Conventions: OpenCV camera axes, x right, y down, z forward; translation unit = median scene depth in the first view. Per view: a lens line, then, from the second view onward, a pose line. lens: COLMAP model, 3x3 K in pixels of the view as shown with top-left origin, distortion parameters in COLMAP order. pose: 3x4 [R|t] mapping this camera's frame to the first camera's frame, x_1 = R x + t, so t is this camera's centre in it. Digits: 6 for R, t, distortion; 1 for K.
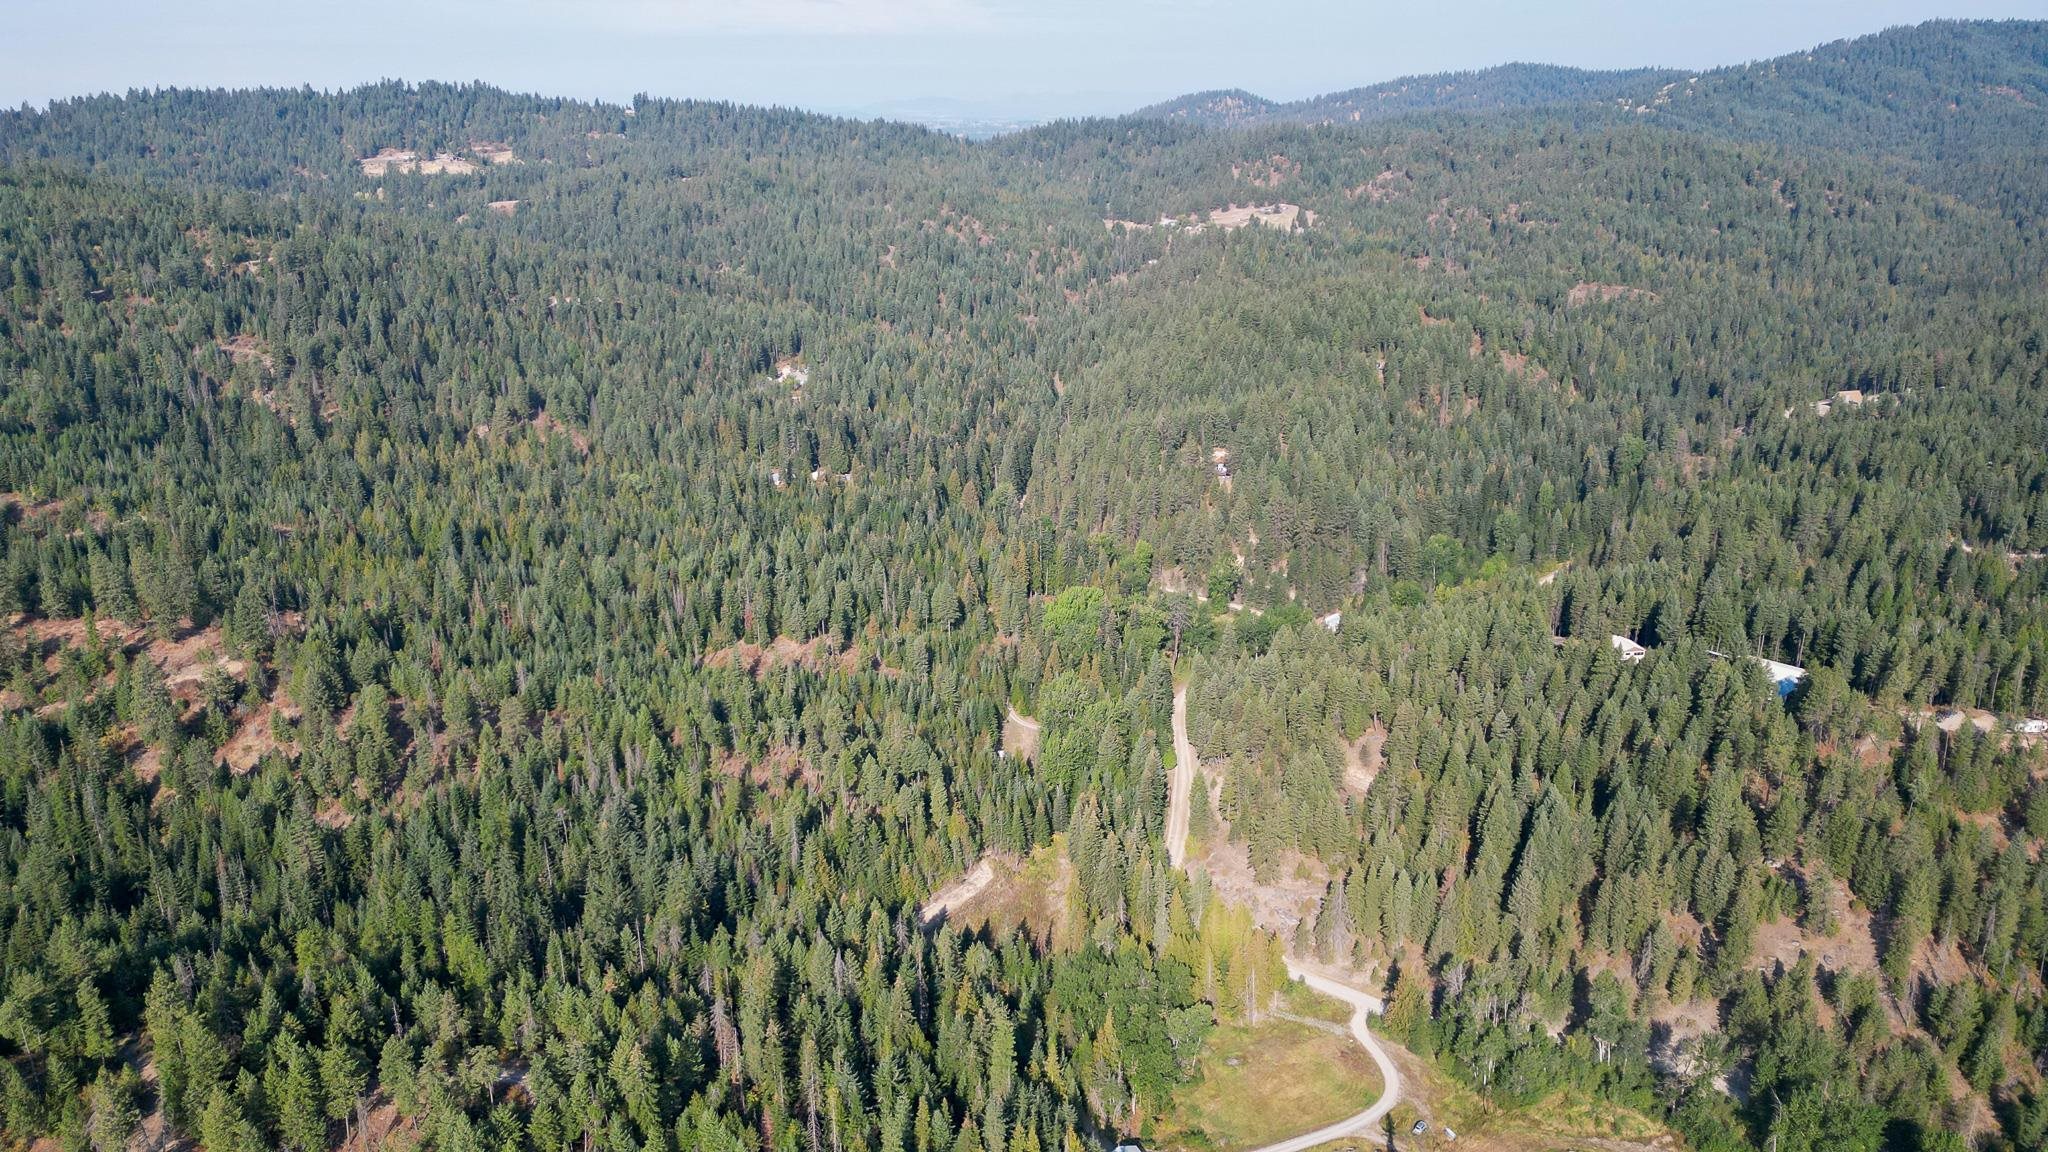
lens RADIAL K [[1407.7, 0, 1024.0], [0, 1407.7, 576.0], [0, 0, 1]] dist [0.115078, -0.135623]
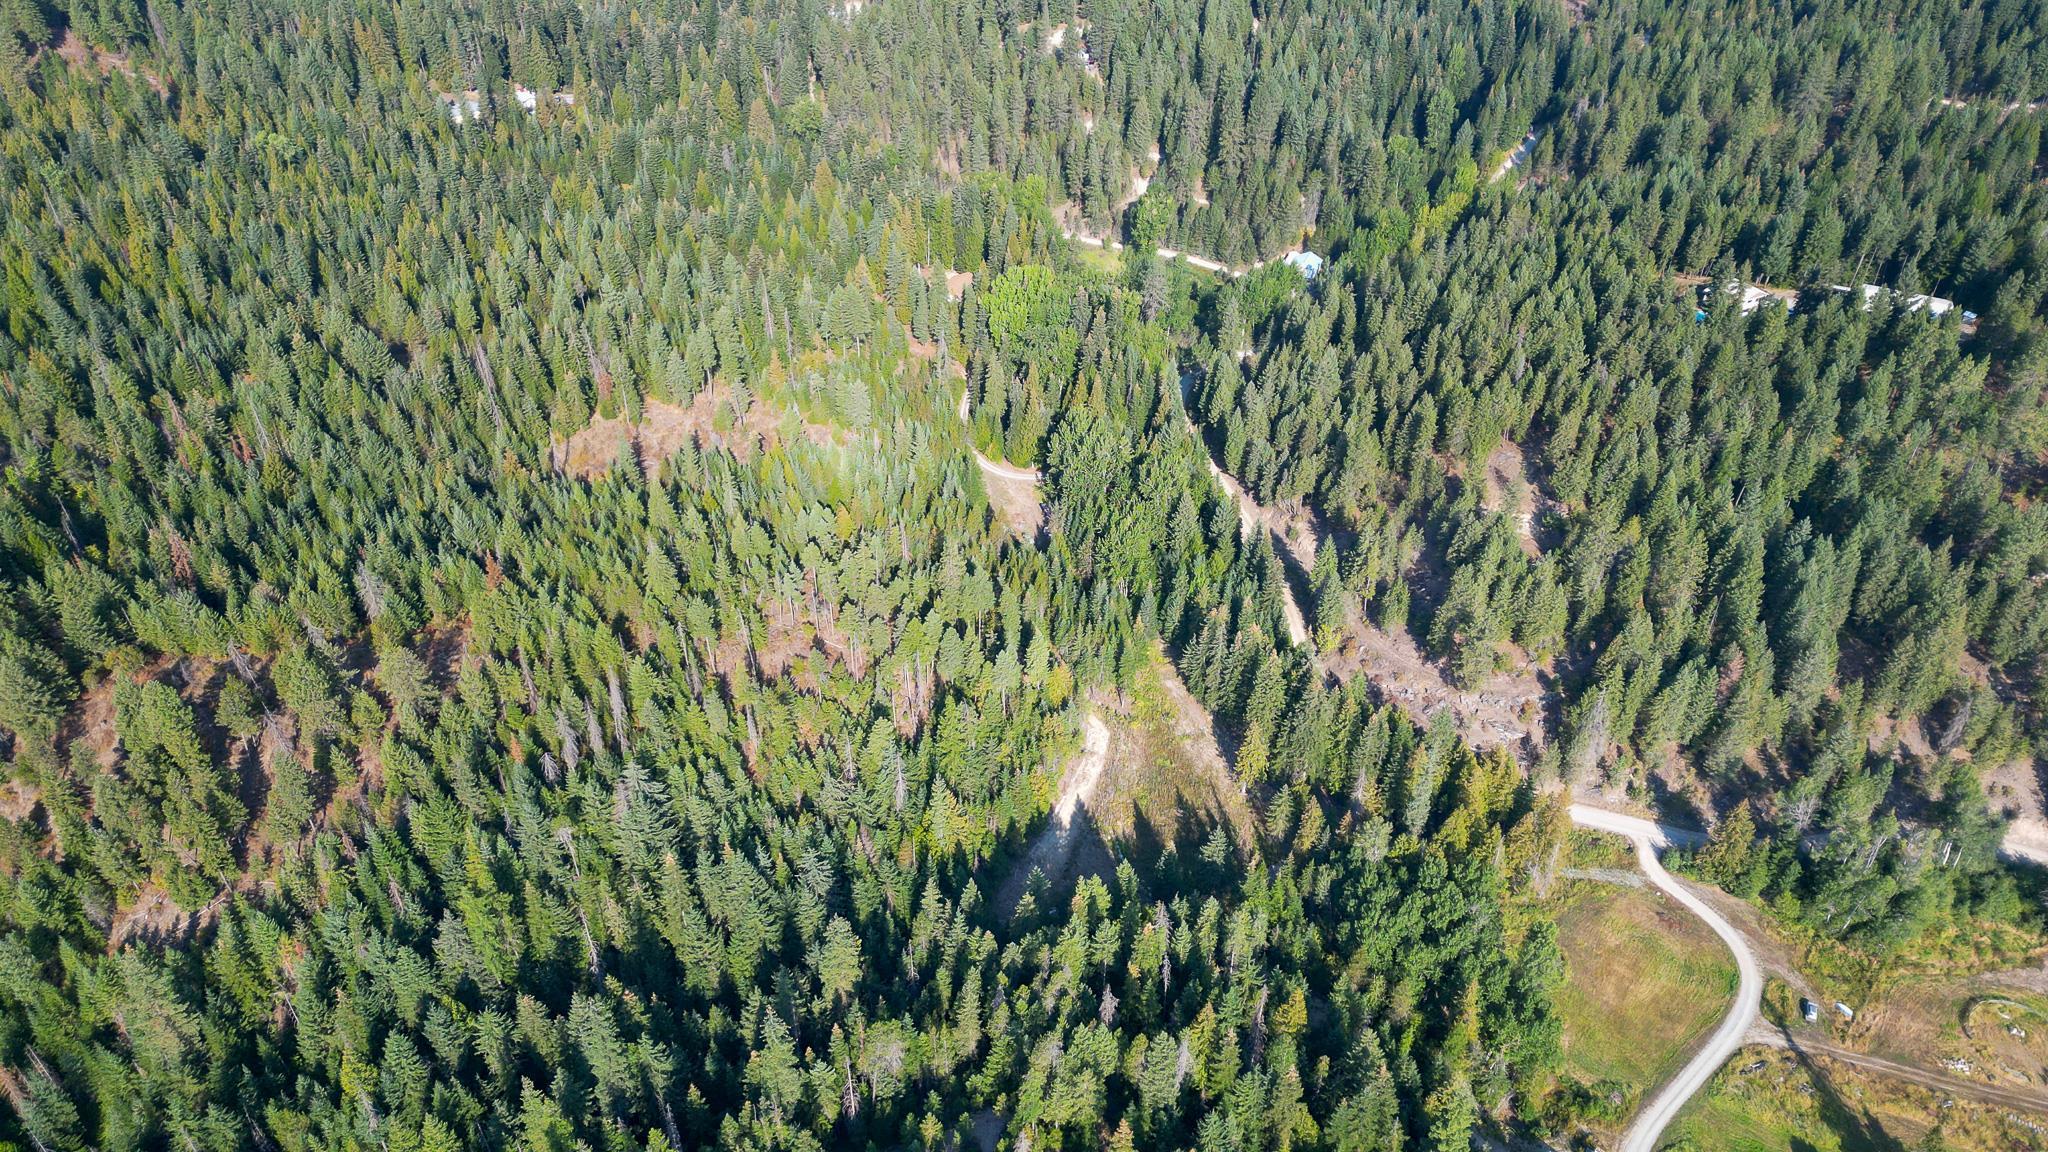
lens RADIAL K [[1407.7, 0, 1024.0], [0, 1407.7, 576.0], [0, 0, 1]] dist [0.115078, -0.135623]
pose [[0.952808, -0.171953, 0.250178, -0.263181], [0.082875, 0.940142, 0.330552, -0.129684], [-0.292043, -0.294220, 0.910025, 0.393047]]
